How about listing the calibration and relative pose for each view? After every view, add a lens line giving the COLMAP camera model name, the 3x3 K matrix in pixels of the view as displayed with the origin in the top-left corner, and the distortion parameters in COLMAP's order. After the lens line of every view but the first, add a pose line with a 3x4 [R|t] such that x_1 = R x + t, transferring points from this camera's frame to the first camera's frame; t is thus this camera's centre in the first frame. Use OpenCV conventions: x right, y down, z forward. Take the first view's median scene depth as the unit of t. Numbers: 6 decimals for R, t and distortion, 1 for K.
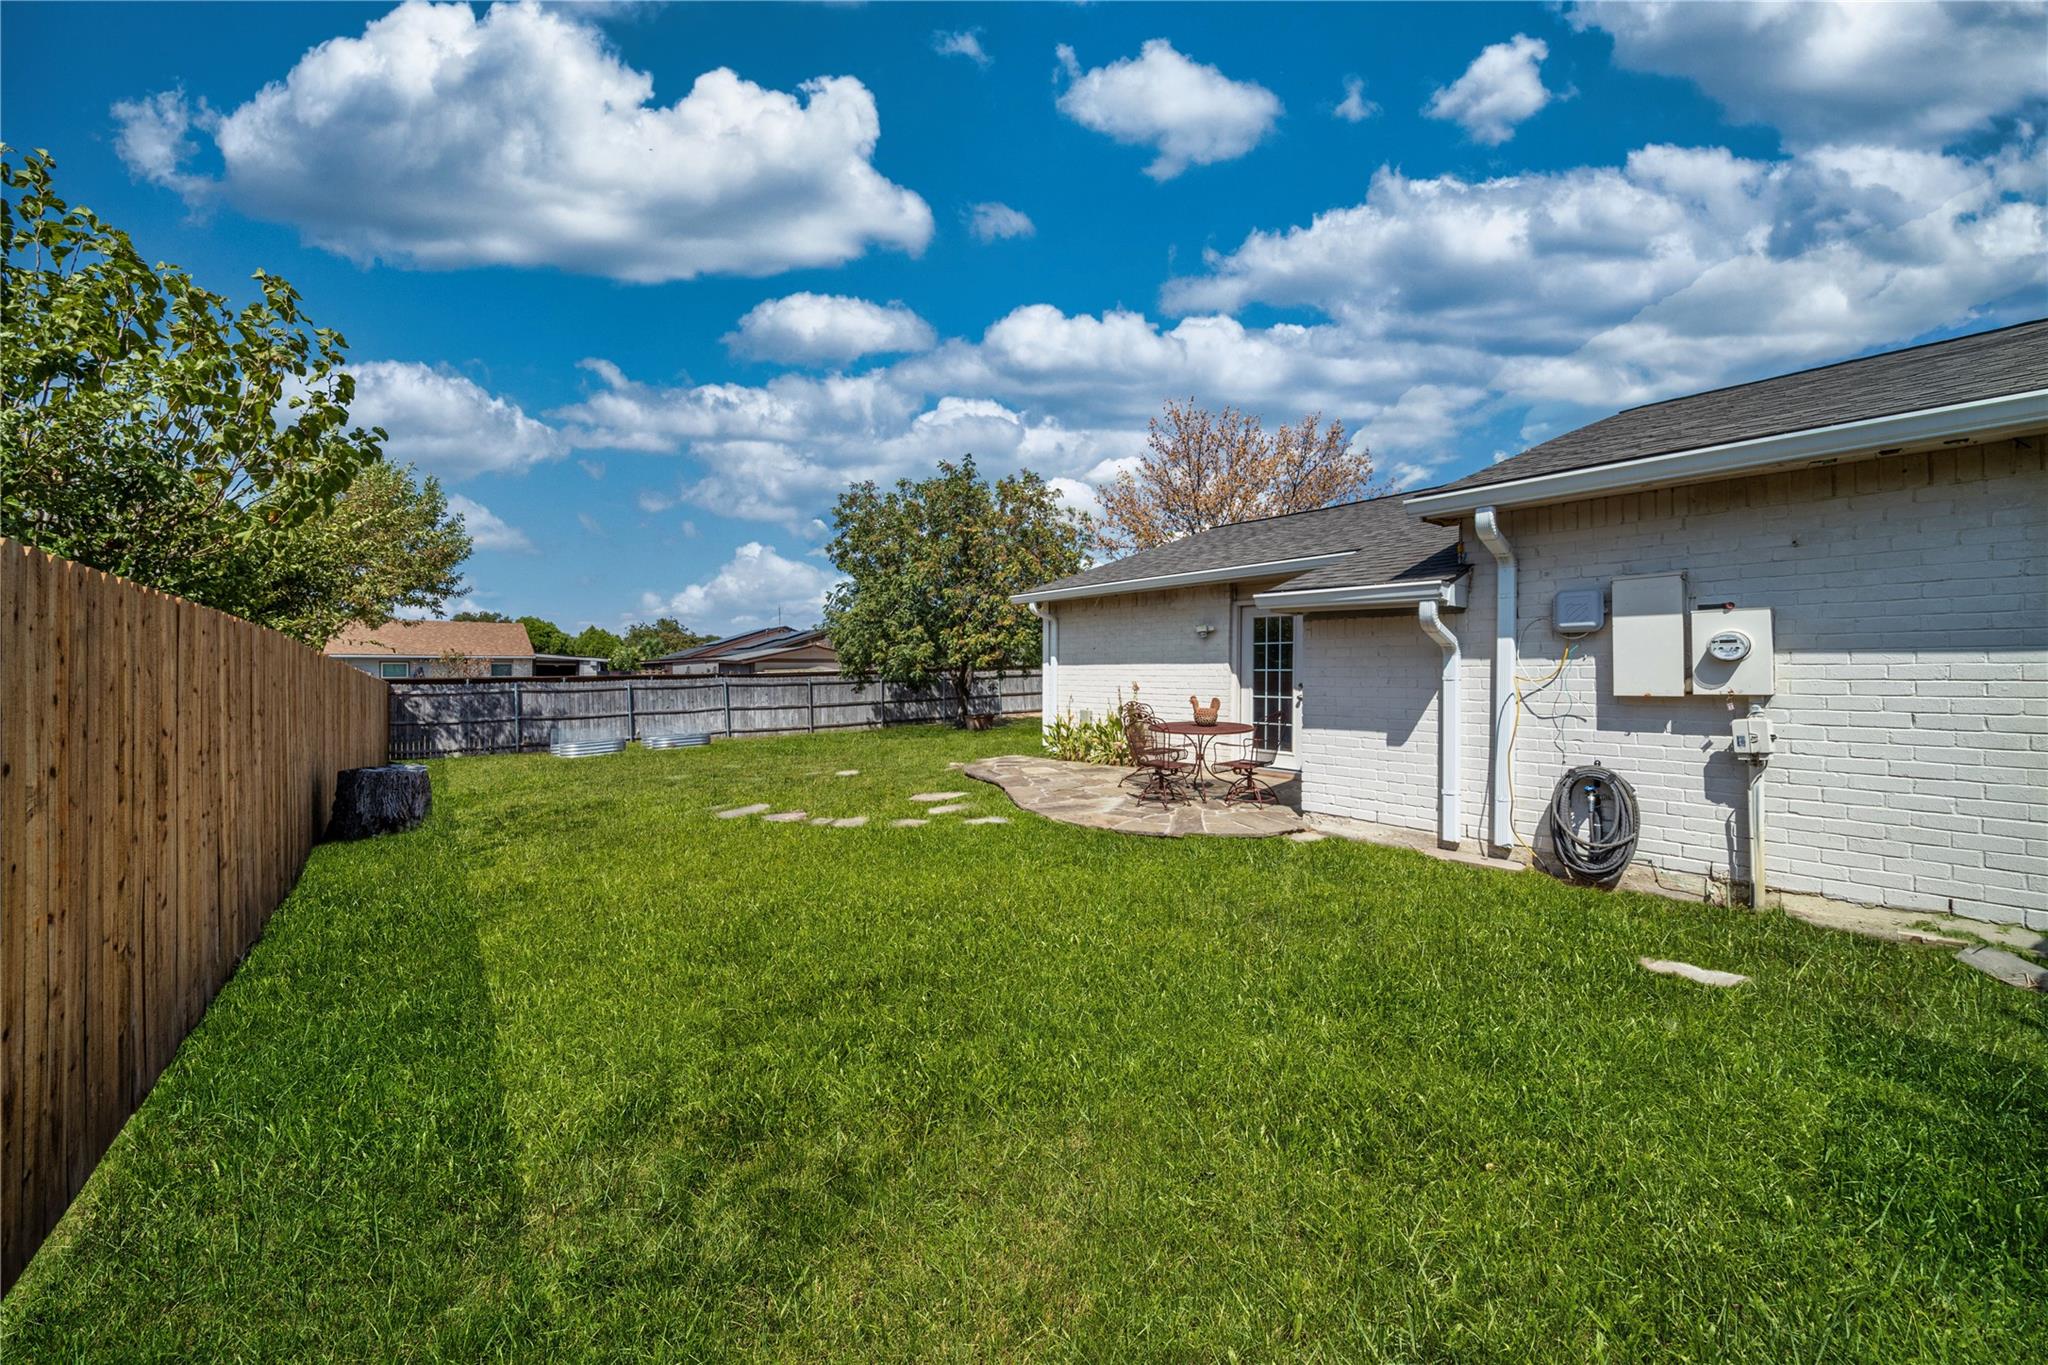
lens RADIAL K [[719.3, 0, 1029.5], [0, 719.3, 675.5], [0, 0, 1]] dist [0.007164, -0.000531]
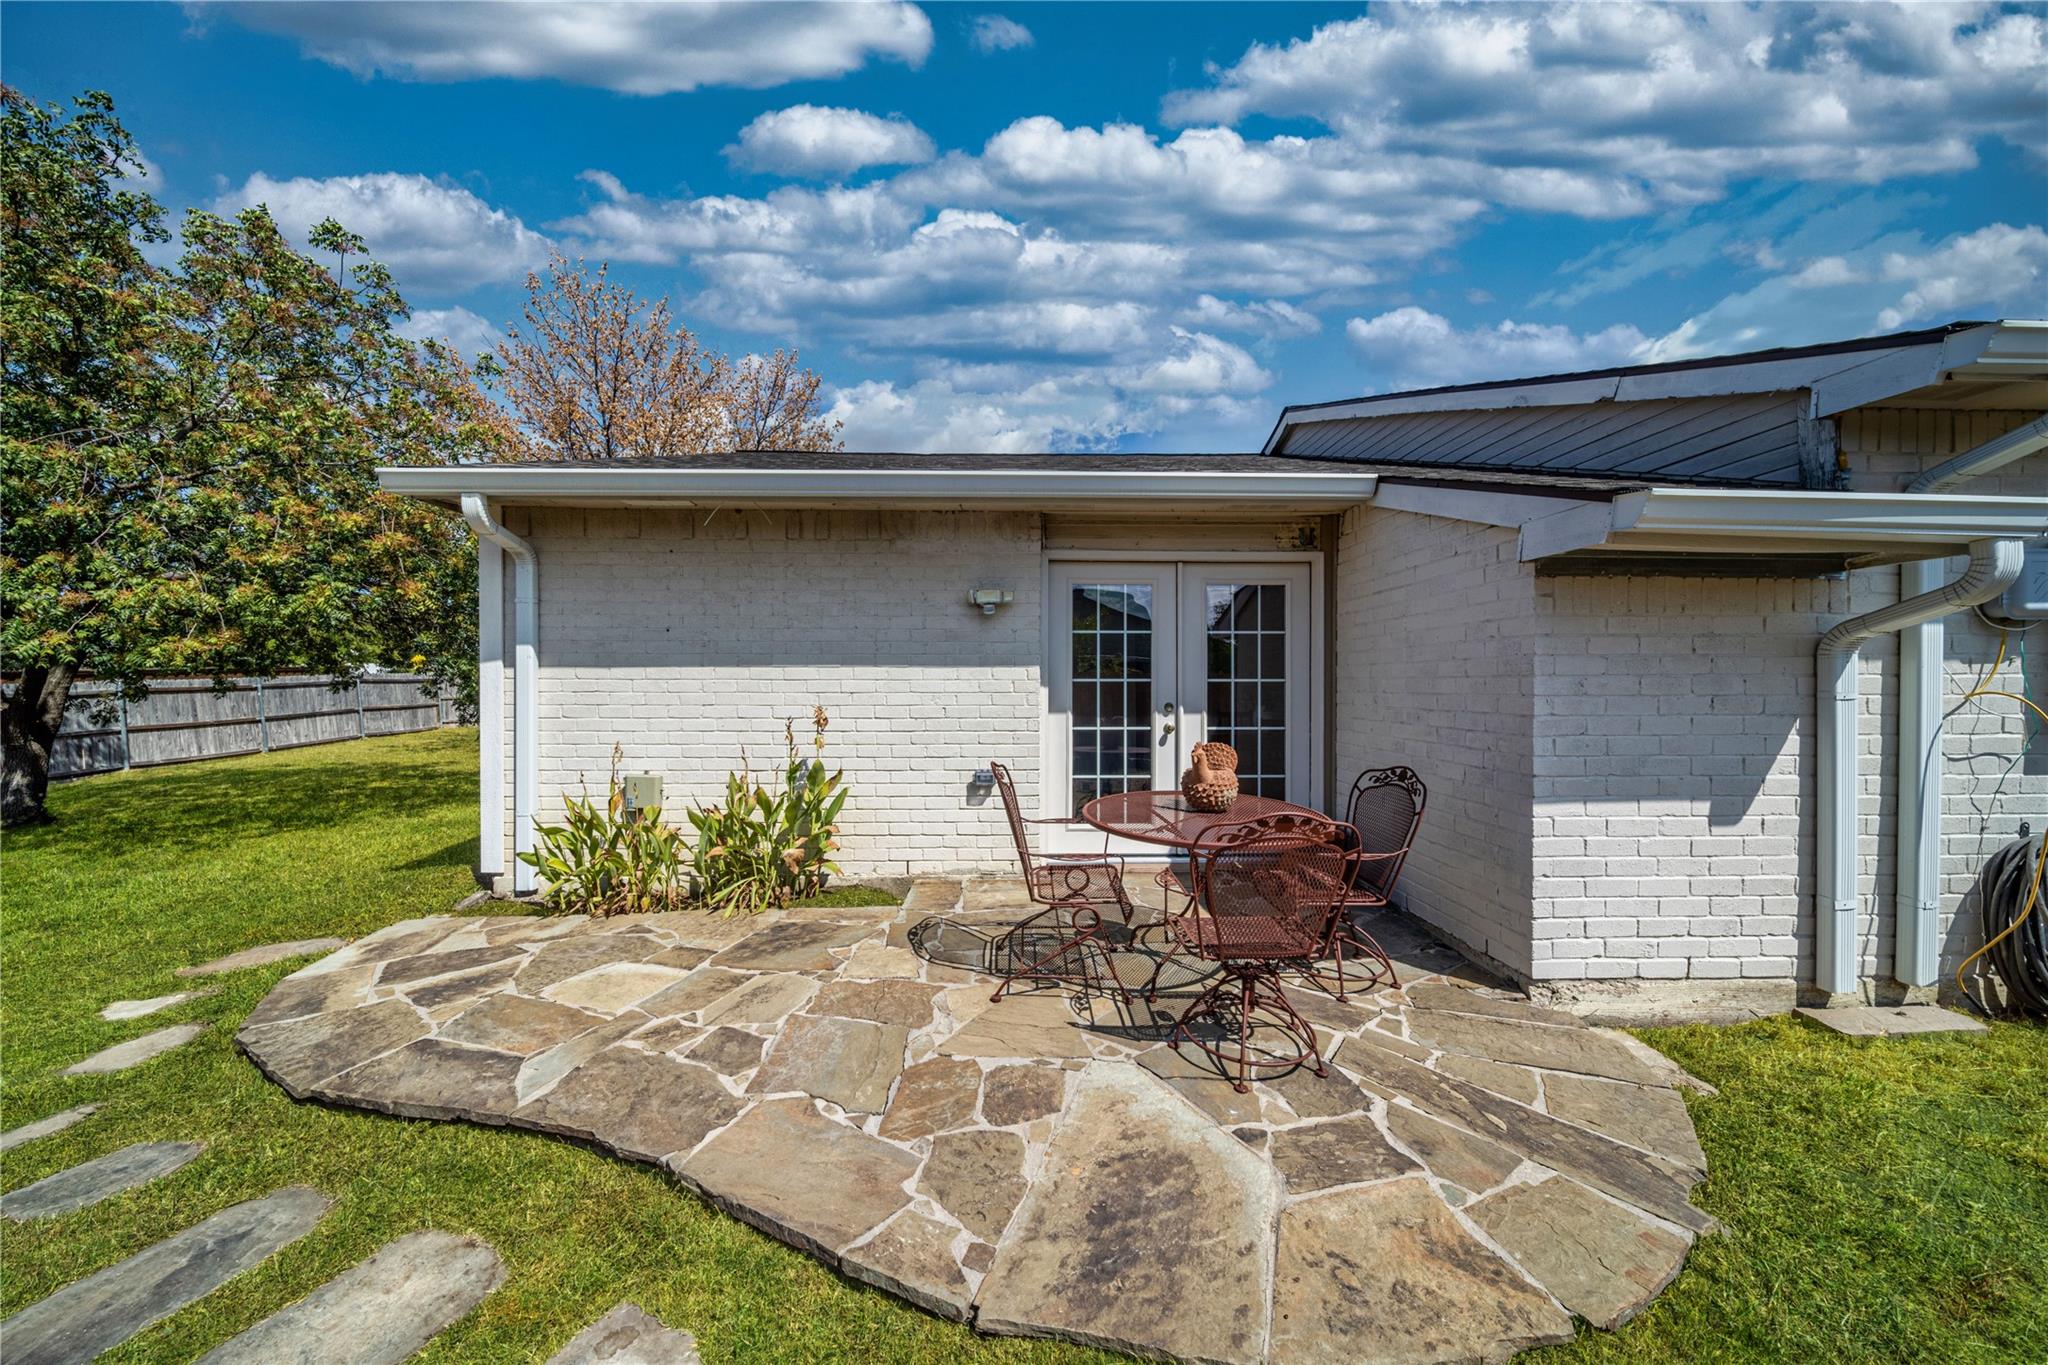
lens RADIAL K [[719.3, 0, 1004.0], [0, 719.3, 686.2], [0, 0, 1]] dist [0.007164, -0.000531]
pose [[0.622829, -0.007047, 0.782326, -0.155265], [0.004811, 0.999975, 0.005177, -0.005807], [-0.782343, 0.000539, 0.622847, 0.745190]]
